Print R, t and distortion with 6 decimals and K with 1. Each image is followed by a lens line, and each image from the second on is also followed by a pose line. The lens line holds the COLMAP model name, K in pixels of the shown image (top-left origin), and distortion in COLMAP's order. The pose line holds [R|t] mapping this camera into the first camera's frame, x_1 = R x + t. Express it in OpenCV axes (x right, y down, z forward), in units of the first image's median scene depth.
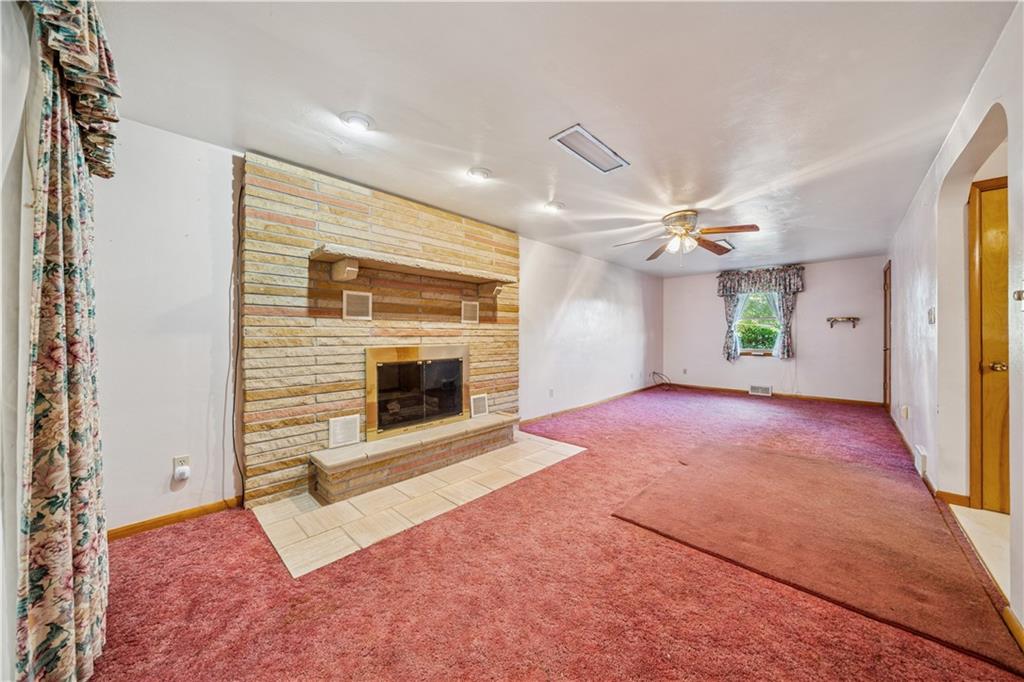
lens RADIAL K [[347.3, 0, 512.0], [0, 347.3, 341.0], [0, 0, 1]] dist [0.000204, -0.000074]
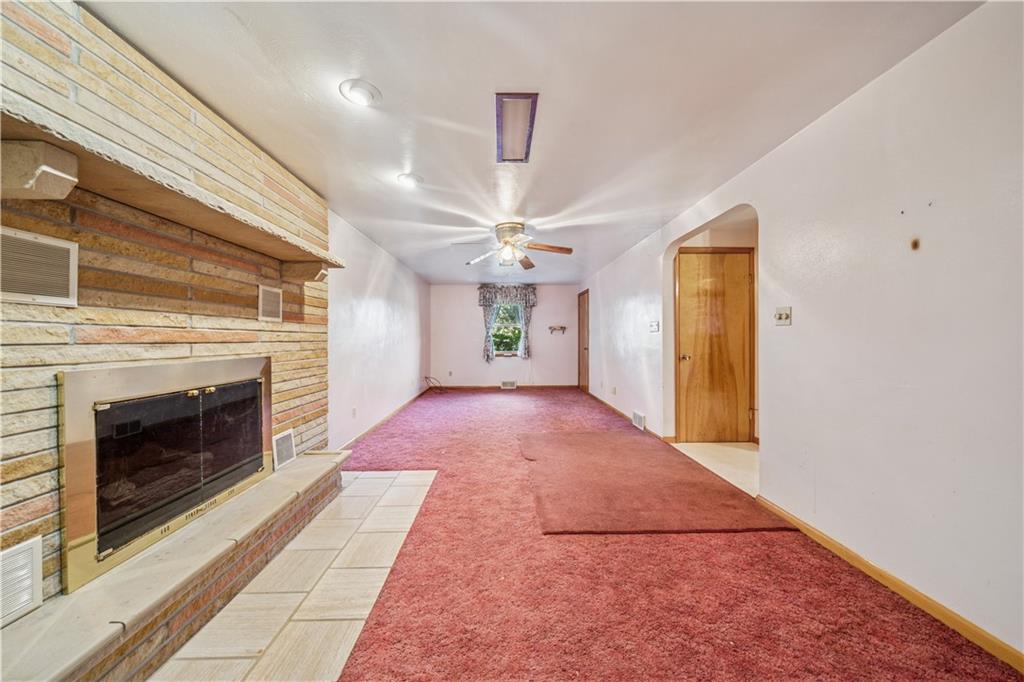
lens RADIAL K [[347.3, 0, 512.0], [0, 347.3, 341.0], [0, 0, 1]] dist [0.000204, -0.000074]
pose [[0.707099, -0.005875, 0.707090, -0.265157], [0.015924, 0.999844, -0.007617, -0.003827], [-0.706936, 0.016645, 0.707082, 0.250159]]
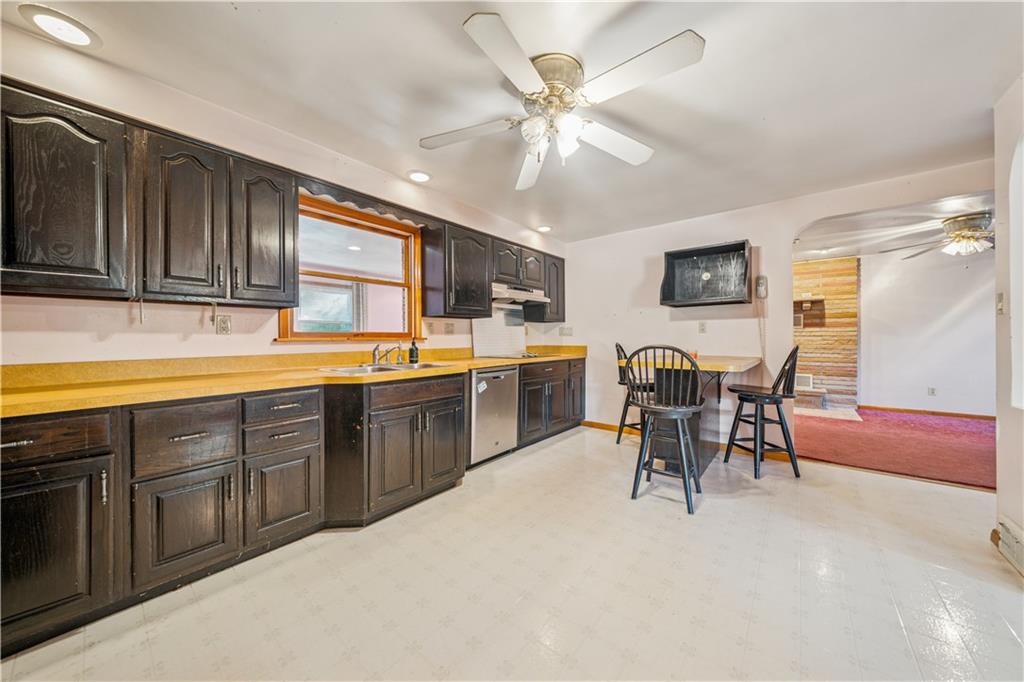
lens RADIAL K [[347.3, 0, 512.0], [0, 347.3, 341.0], [0, 0, 1]] dist [0.000204, -0.000074]
pose [[0.080700, 0.003745, -0.996731, 1.411545], [-0.010327, 0.999942, 0.002921, 0.017171], [0.996685, 0.010058, 0.080734, -0.435812]]
